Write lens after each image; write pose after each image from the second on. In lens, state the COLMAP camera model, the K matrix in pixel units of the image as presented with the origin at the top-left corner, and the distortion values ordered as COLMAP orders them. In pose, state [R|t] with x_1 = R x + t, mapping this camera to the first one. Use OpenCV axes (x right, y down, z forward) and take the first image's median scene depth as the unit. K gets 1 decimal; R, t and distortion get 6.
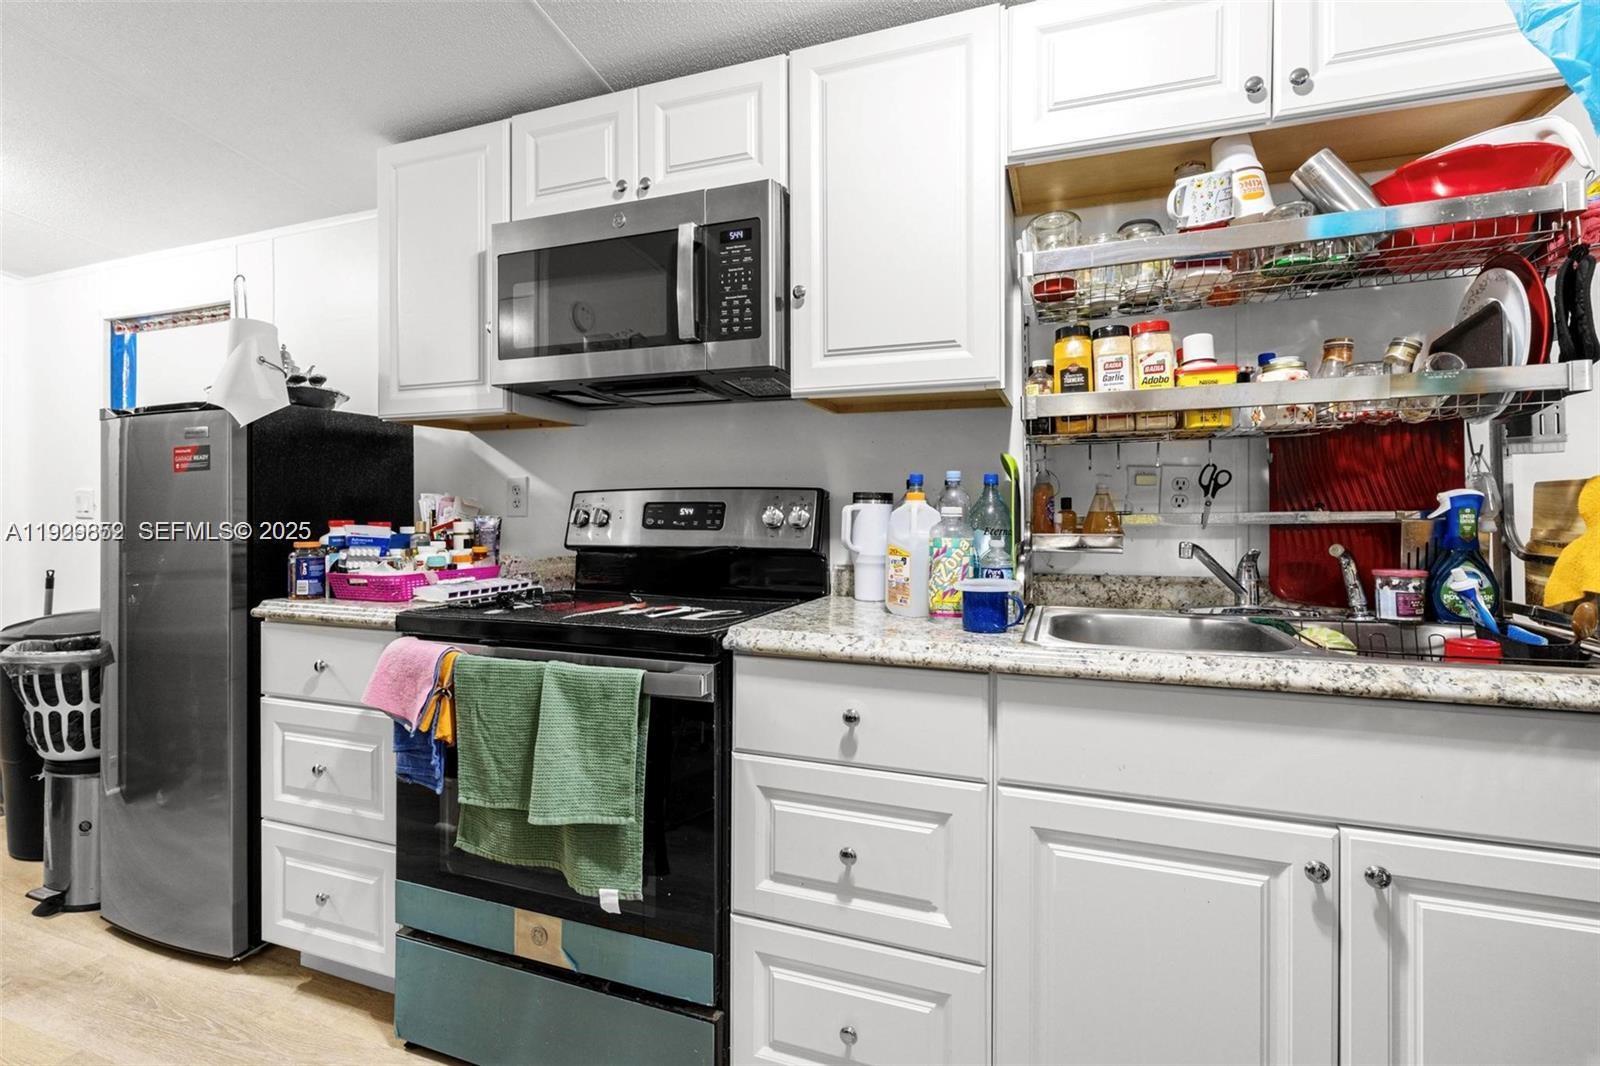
lens RADIAL K [[724.9, 0, 801.9], [0, 724.9, 508.0], [0, 0, 1]] dist [-0.002285, -0.000251]
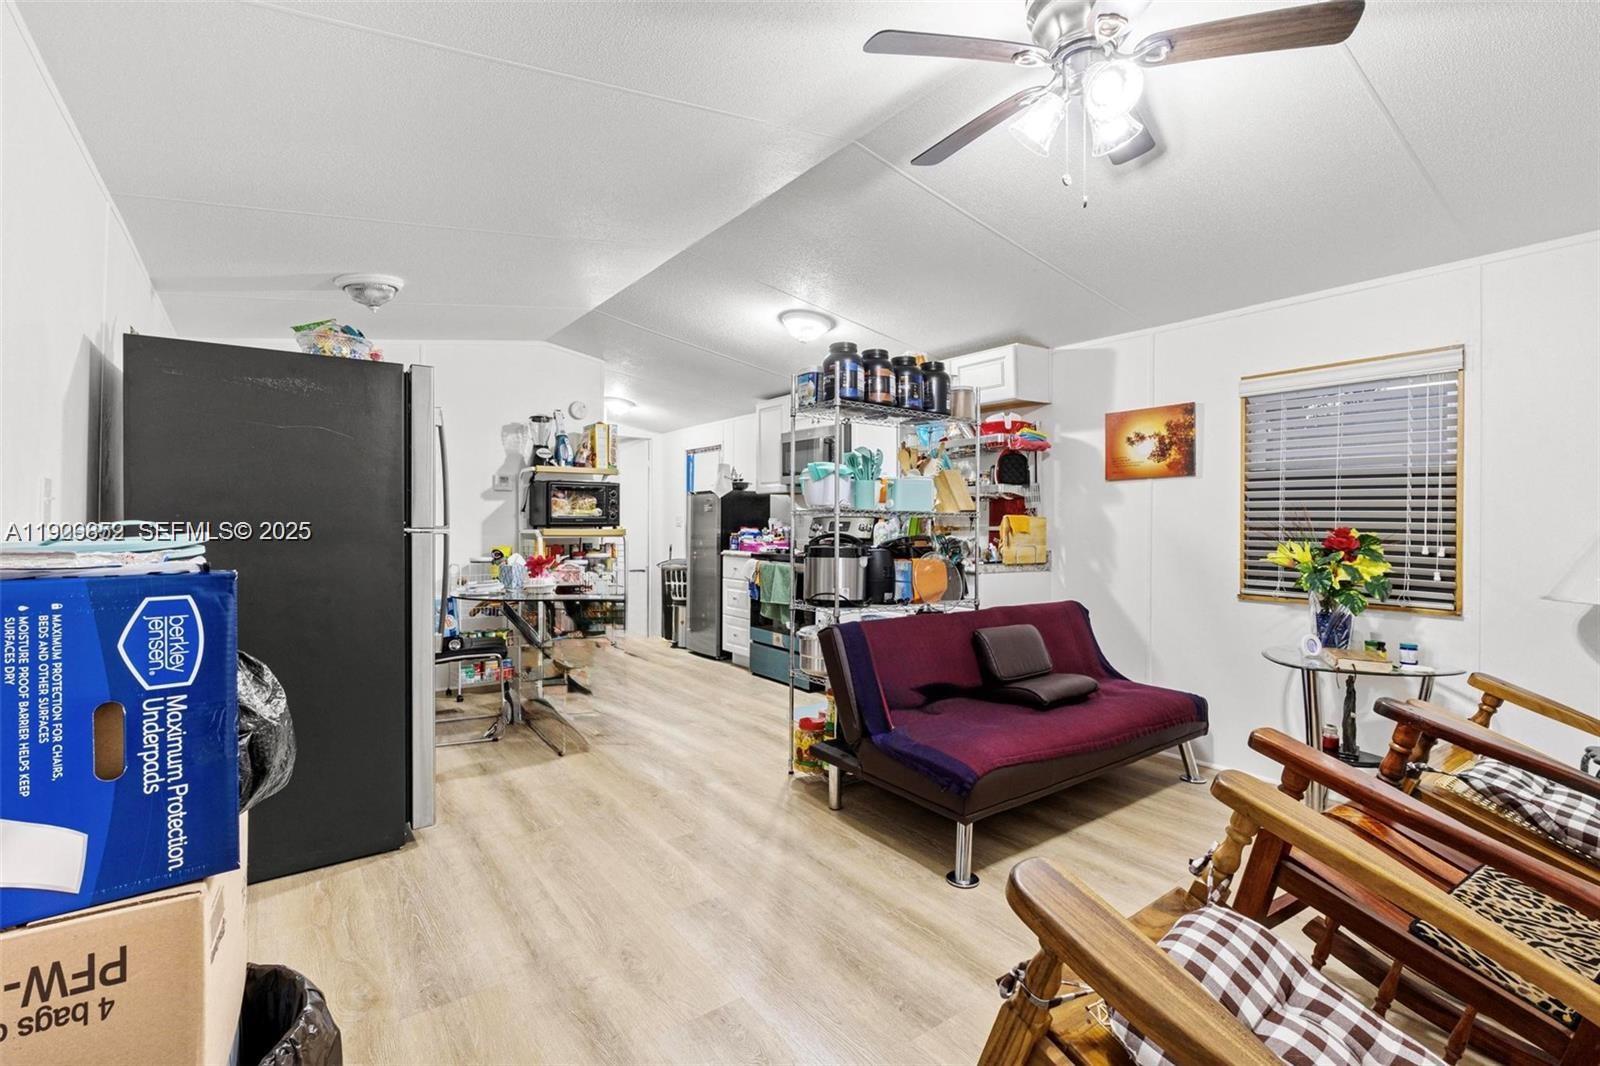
lens RADIAL K [[722.8, 0, 804.4], [0, 722.8, 522.7], [0, 0, 1]] dist [-0.001983, -0.000261]
pose [[0.835376, 0.007115, -0.549632, 1.647251], [-0.007549, 0.999970, 0.001472, -0.010046], [0.549626, 0.002919, 0.835405, -1.864803]]
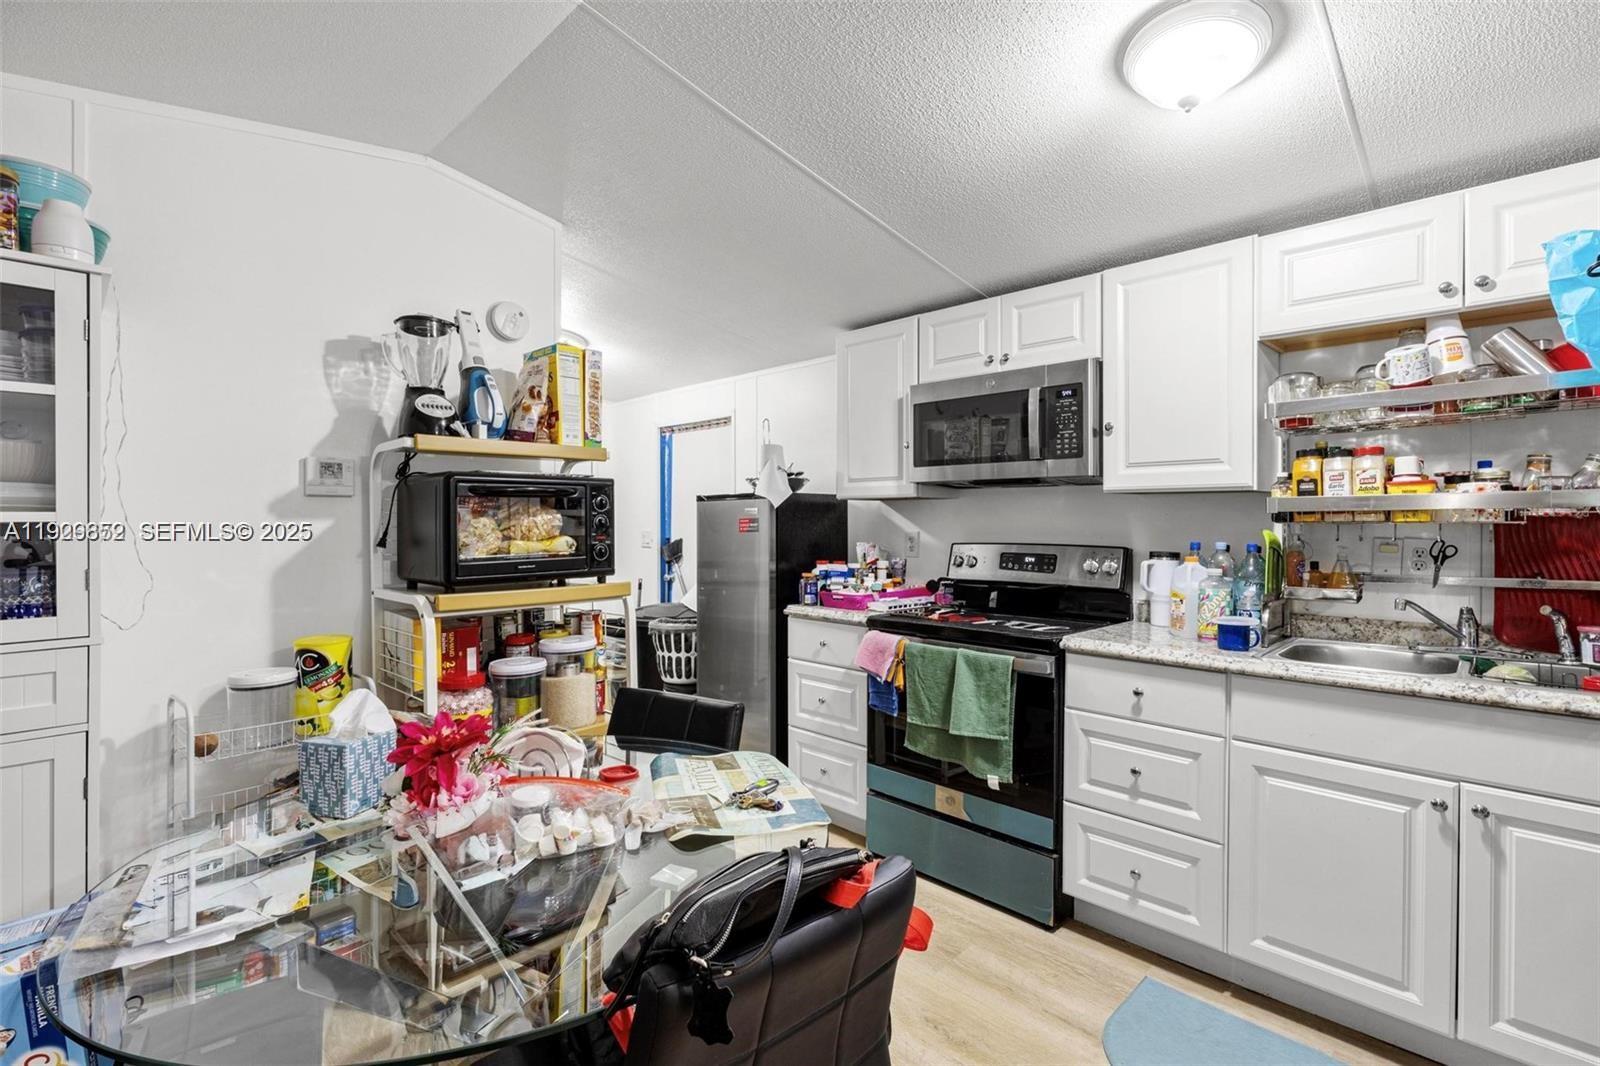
lens RADIAL K [[722.8, 0, 804.4], [0, 722.8, 522.7], [0, 0, 1]] dist [-0.001983, -0.000261]
pose [[0.912452, 0.003136, -0.409173, 0.036423], [-0.001457, 0.999989, 0.004414, -0.099773], [0.409182, -0.003432, 0.912446, -0.724395]]
